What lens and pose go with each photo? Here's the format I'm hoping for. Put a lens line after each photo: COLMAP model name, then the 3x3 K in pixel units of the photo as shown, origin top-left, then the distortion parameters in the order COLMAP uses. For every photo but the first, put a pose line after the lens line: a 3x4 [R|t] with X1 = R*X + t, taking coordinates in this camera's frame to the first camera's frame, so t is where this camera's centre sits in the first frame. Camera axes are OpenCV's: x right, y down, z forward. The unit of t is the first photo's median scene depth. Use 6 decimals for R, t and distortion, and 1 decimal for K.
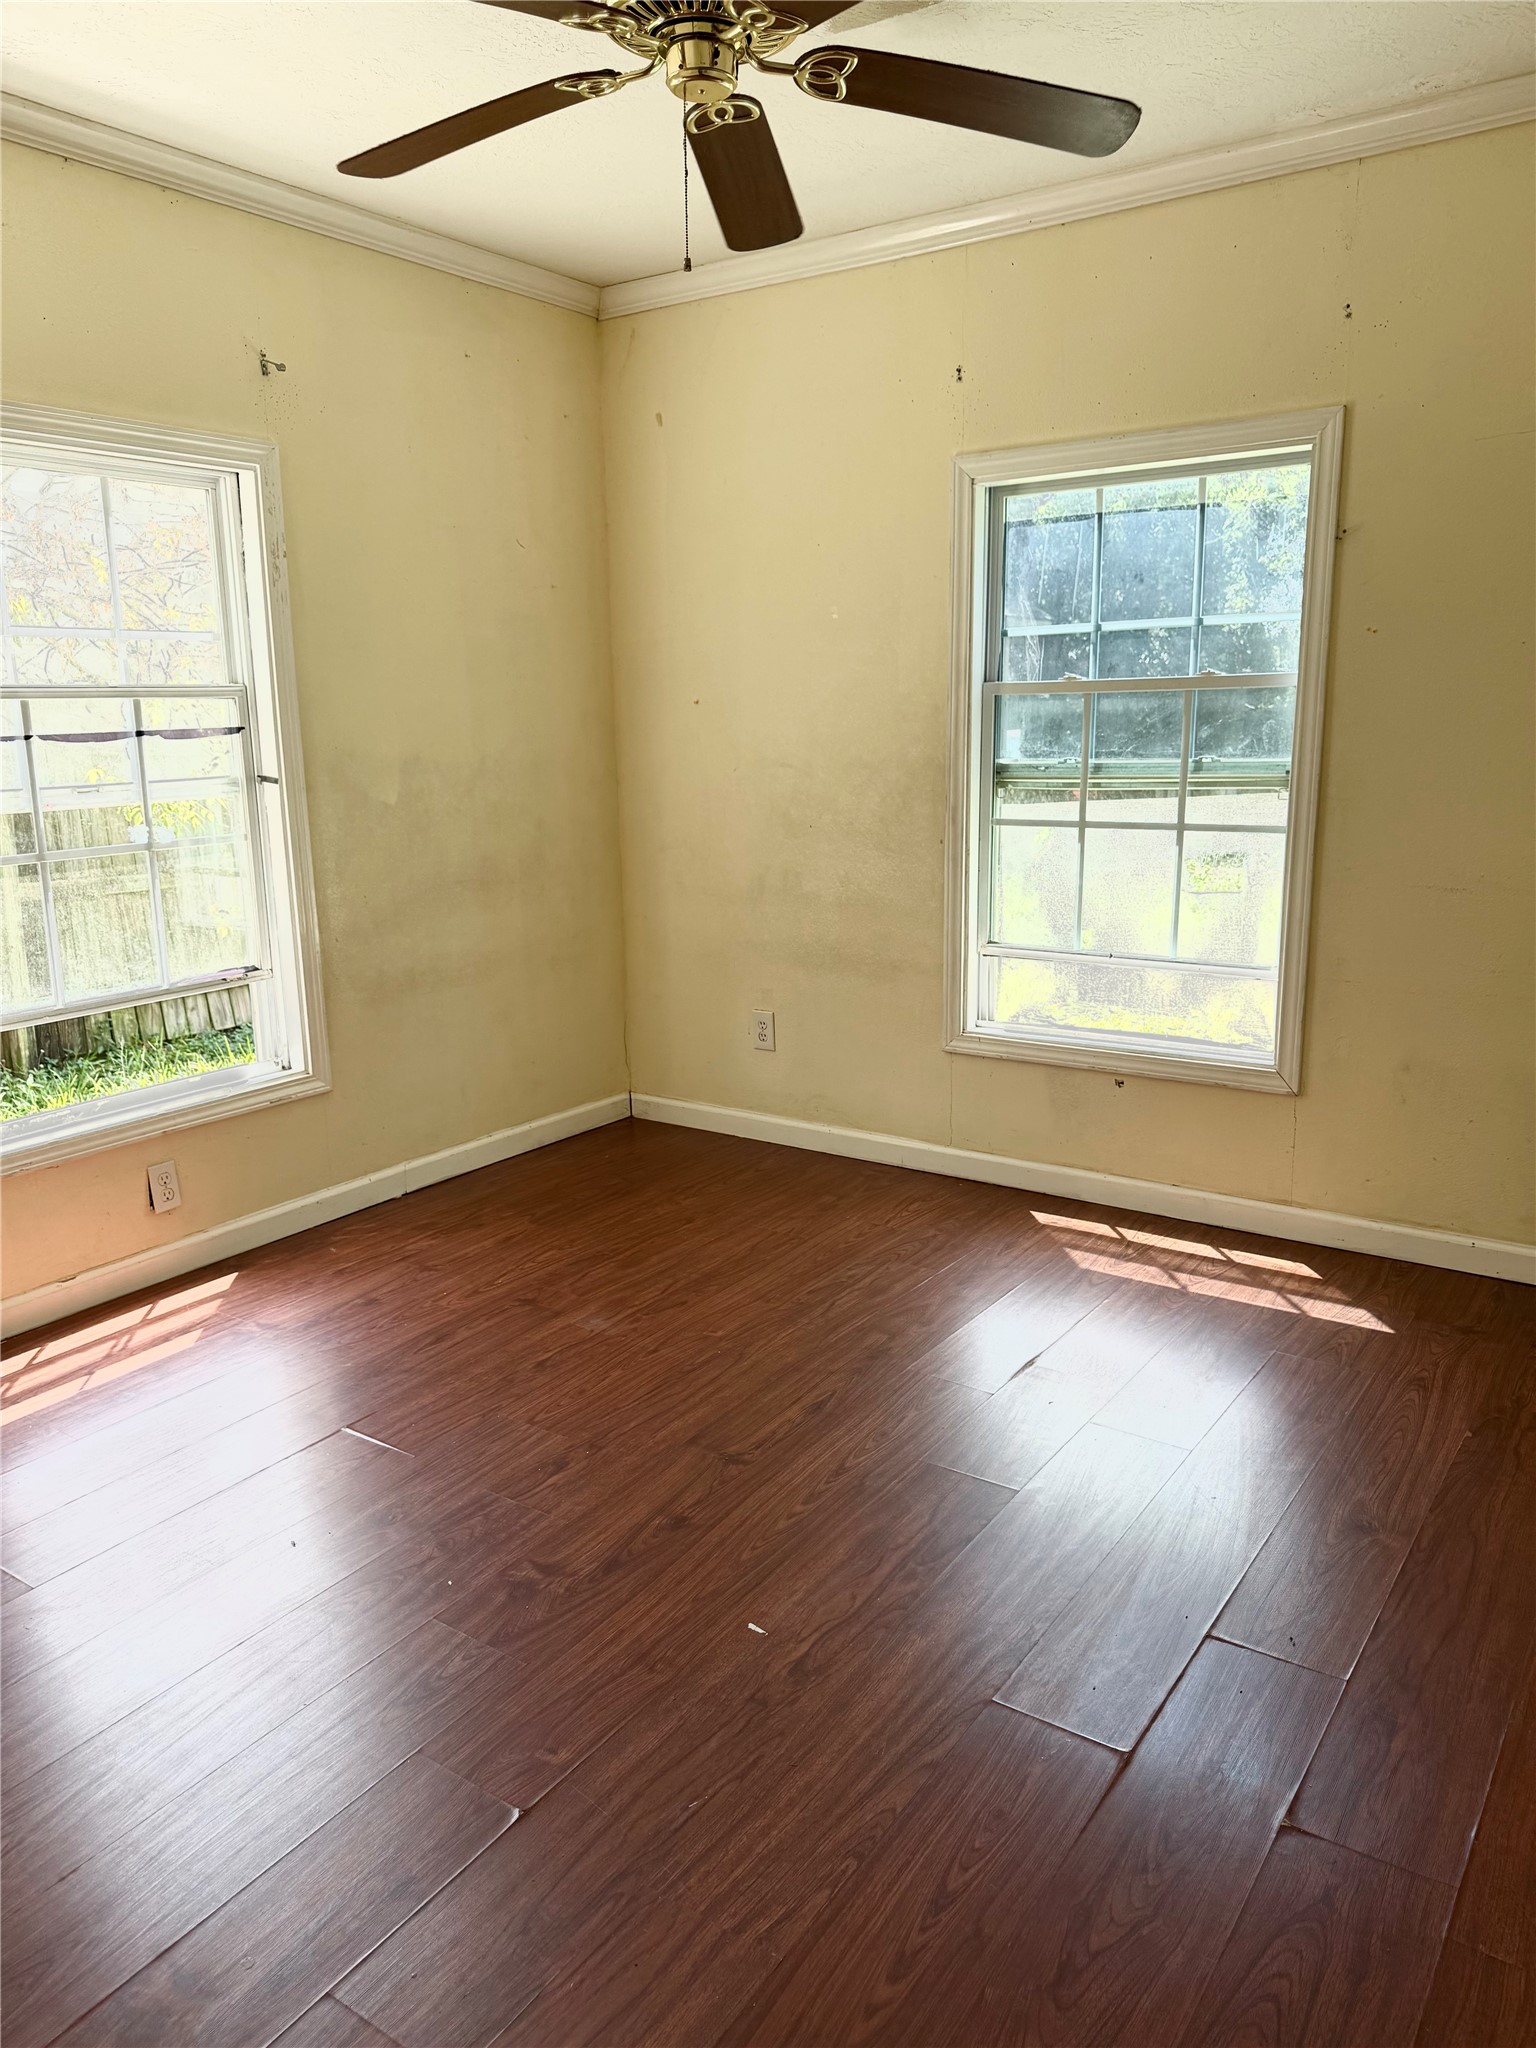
lens RADIAL K [[1442.2, 0, 772.8], [0, 1442.2, 1030.9], [0, 0, 1]] dist [0.139743, -0.237925]
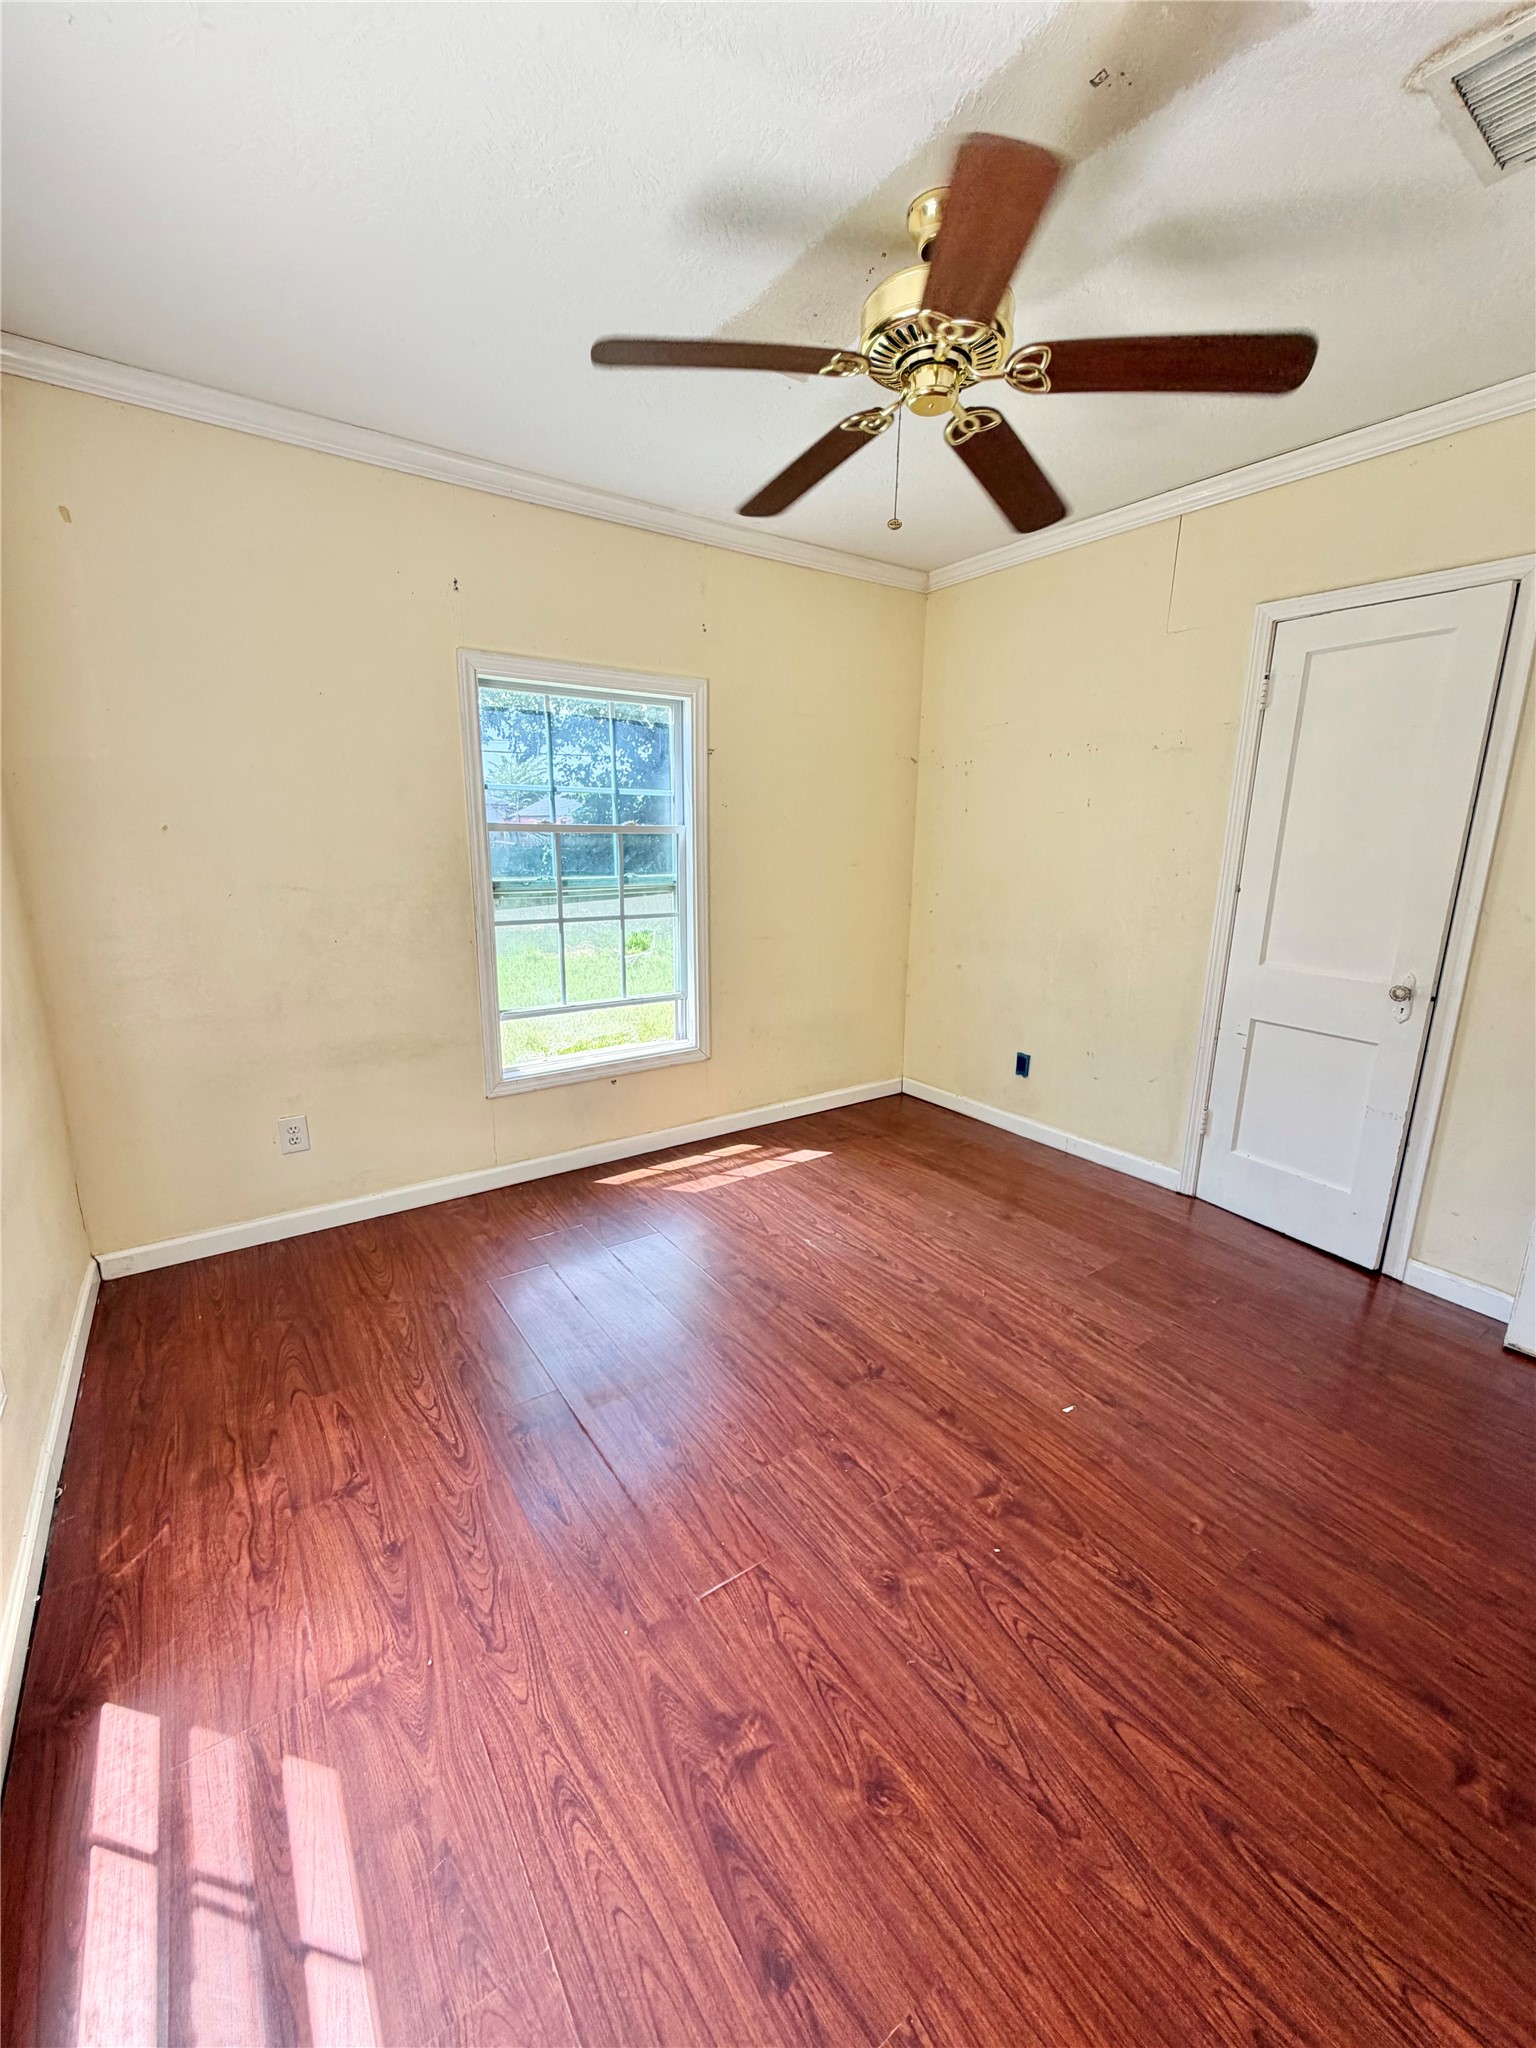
lens RADIAL K [[820.4, 0, 766.6], [0, 820.4, 1013.4], [0, 0, 1]] dist [0.002709, 0.000074]
pose [[0.339171, -0.185256, 0.922303, -0.536073], [0.182731, 0.974718, 0.128585, -0.126373], [-0.922807, 0.124921, 0.364448, 0.546031]]
